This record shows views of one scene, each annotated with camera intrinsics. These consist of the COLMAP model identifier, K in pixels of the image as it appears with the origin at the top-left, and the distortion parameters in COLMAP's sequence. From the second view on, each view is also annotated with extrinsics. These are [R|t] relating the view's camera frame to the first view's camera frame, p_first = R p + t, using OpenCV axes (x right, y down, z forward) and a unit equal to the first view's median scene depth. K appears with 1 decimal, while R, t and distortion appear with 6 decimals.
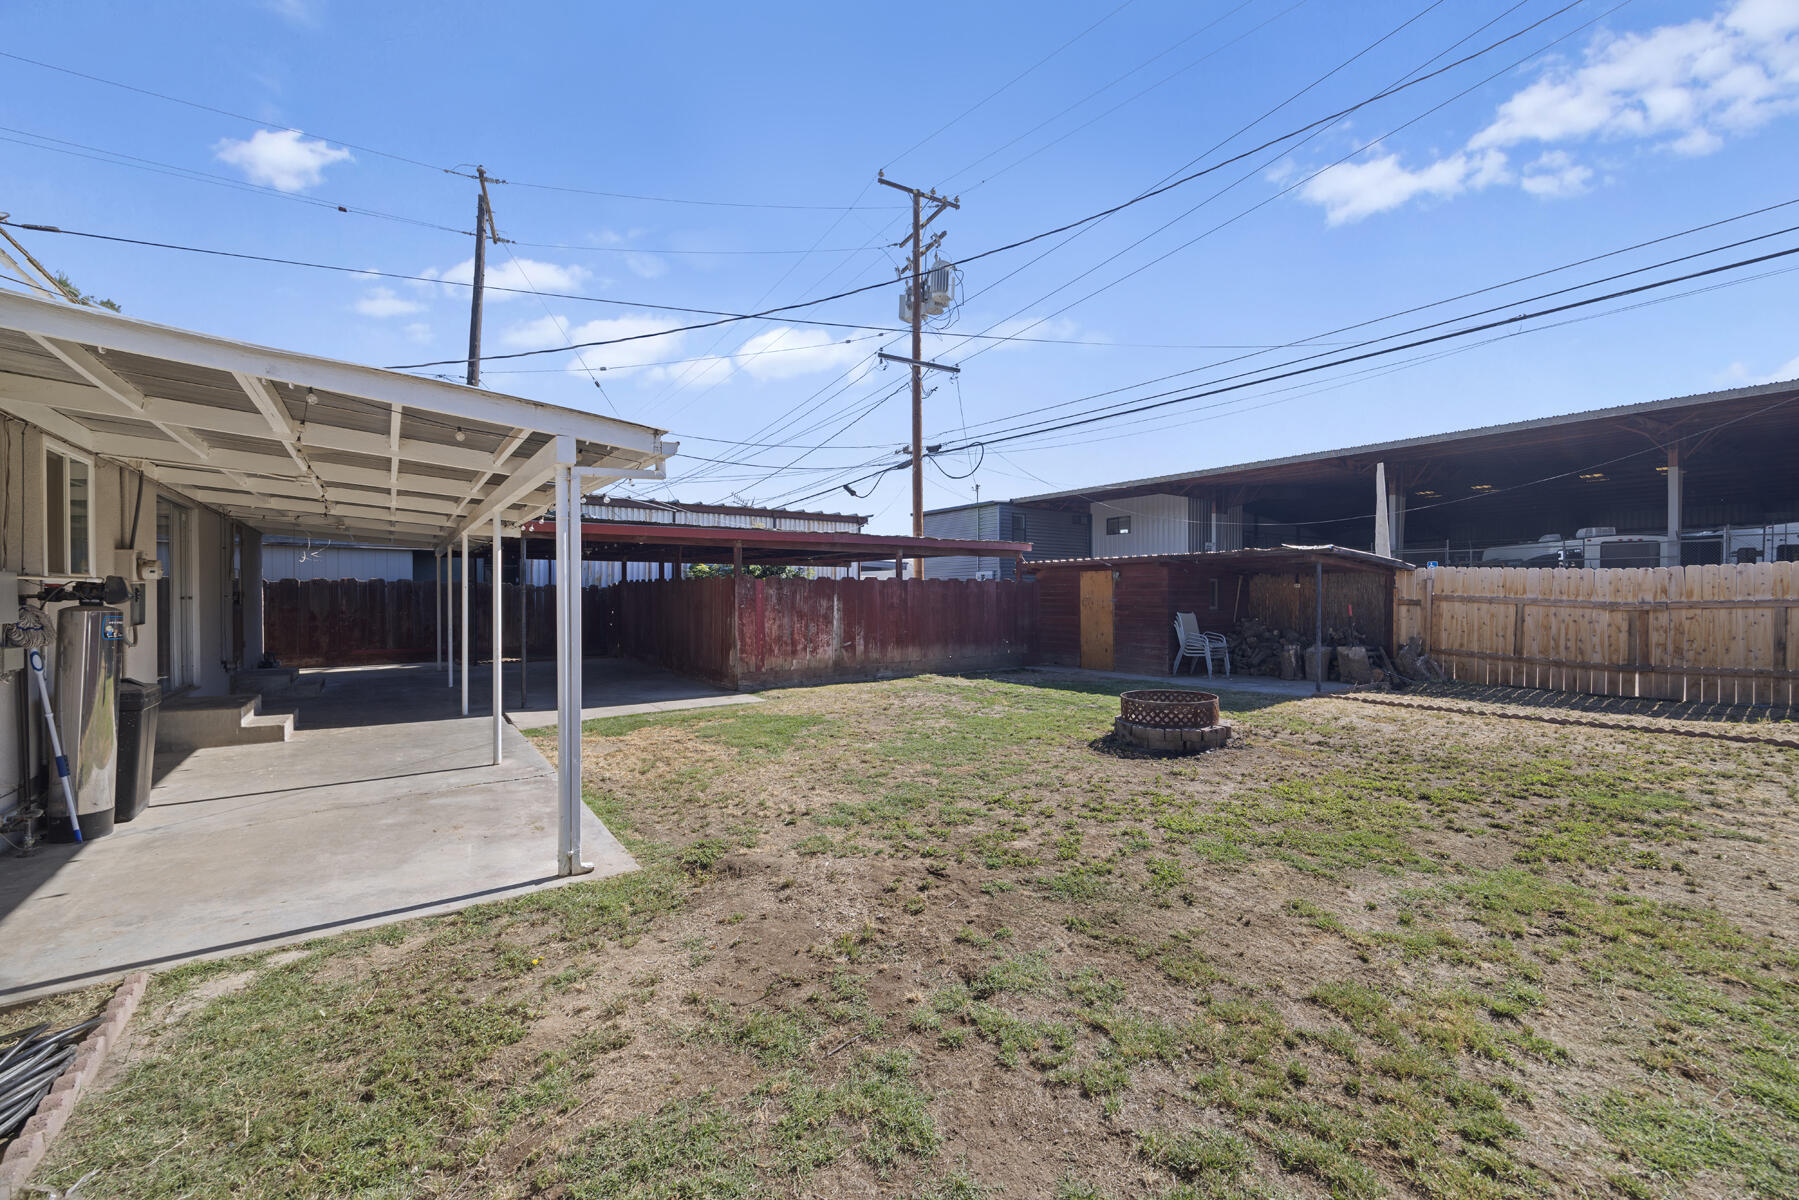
lens RADIAL K [[699.2, 0, 904.3], [0, 699.2, 597.2], [0, 0, 1]] dist [0.003630, -0.000547]
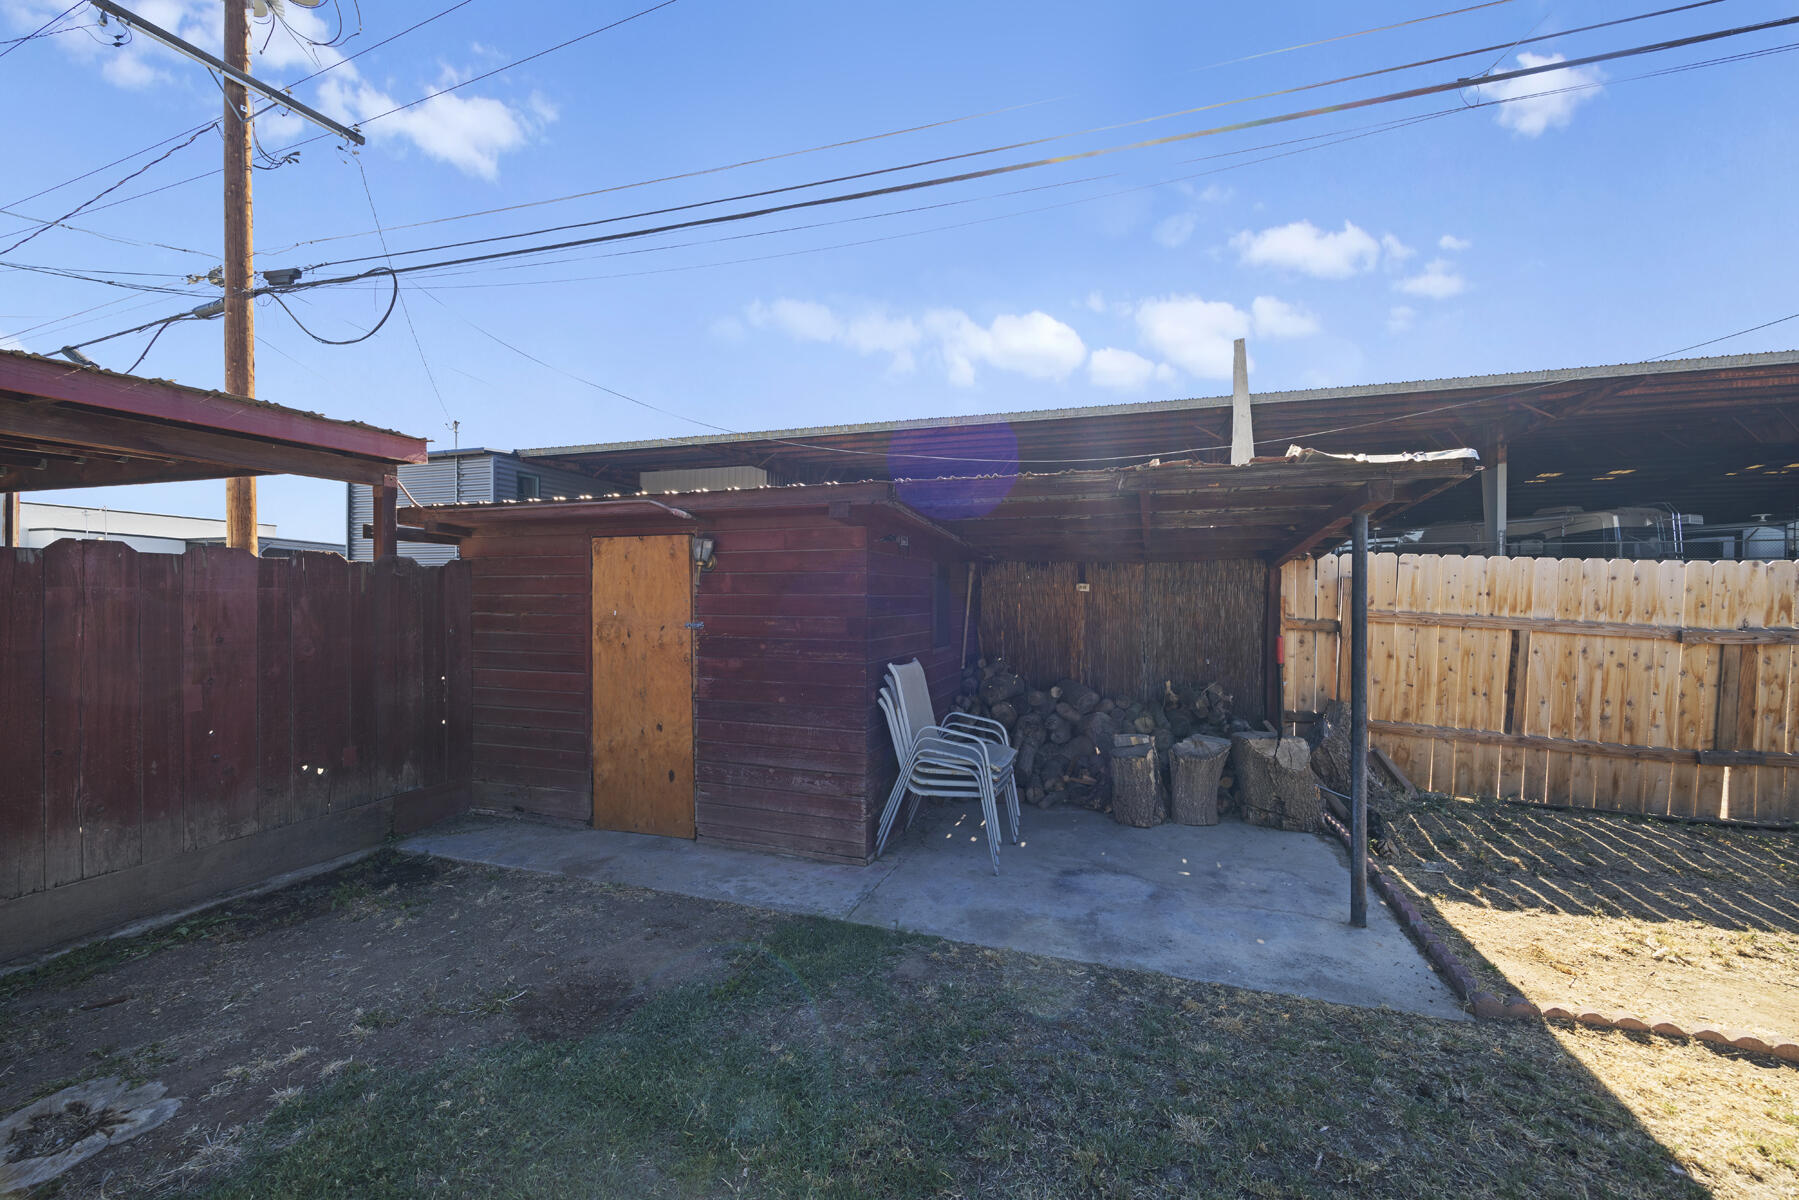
lens RADIAL K [[699.2, 0, 904.3], [0, 699.2, 597.2], [0, 0, 1]] dist [0.003630, -0.000547]
pose [[0.818128, 0.004168, 0.575022, 0.216144], [-0.003547, 0.999991, -0.002202, -0.009808], [-0.575026, -0.000238, 0.818135, 0.764753]]
